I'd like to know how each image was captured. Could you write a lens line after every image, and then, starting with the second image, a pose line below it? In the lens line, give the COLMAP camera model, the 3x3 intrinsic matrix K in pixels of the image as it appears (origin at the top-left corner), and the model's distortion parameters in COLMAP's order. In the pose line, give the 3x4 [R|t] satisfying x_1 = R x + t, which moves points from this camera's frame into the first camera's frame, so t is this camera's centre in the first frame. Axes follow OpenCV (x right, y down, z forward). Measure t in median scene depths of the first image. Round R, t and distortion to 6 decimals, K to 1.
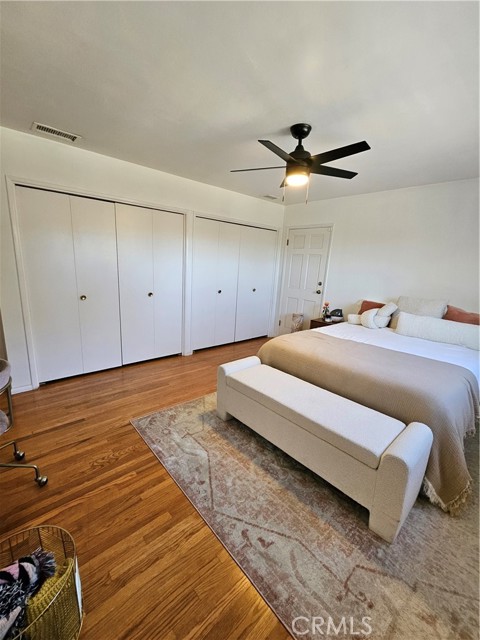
lens RADIAL K [[263.1, 0, 234.4], [0, 263.1, 318.7], [0, 0, 1]] dist [0.001503, 0.000261]
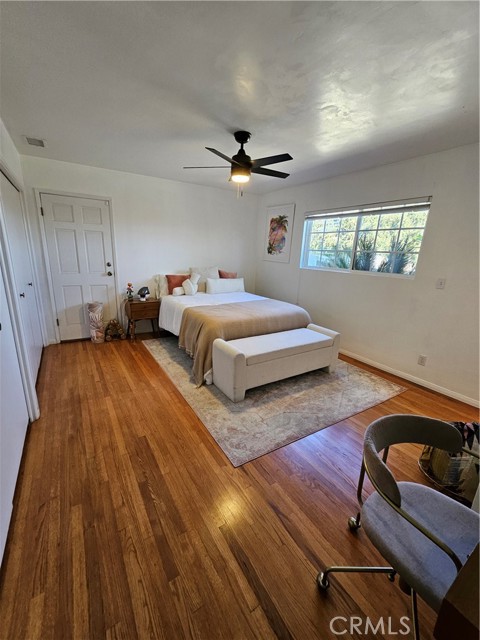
lens RADIAL K [[263.1, 0, 233.6], [0, 263.1, 320.8], [0, 0, 1]] dist [0.001503, 0.000261]
pose [[0.181515, -0.301943, 0.935886, -0.797993], [0.183788, 0.945343, 0.269348, -0.180379], [-0.966061, 0.123114, 0.227087, 0.627119]]
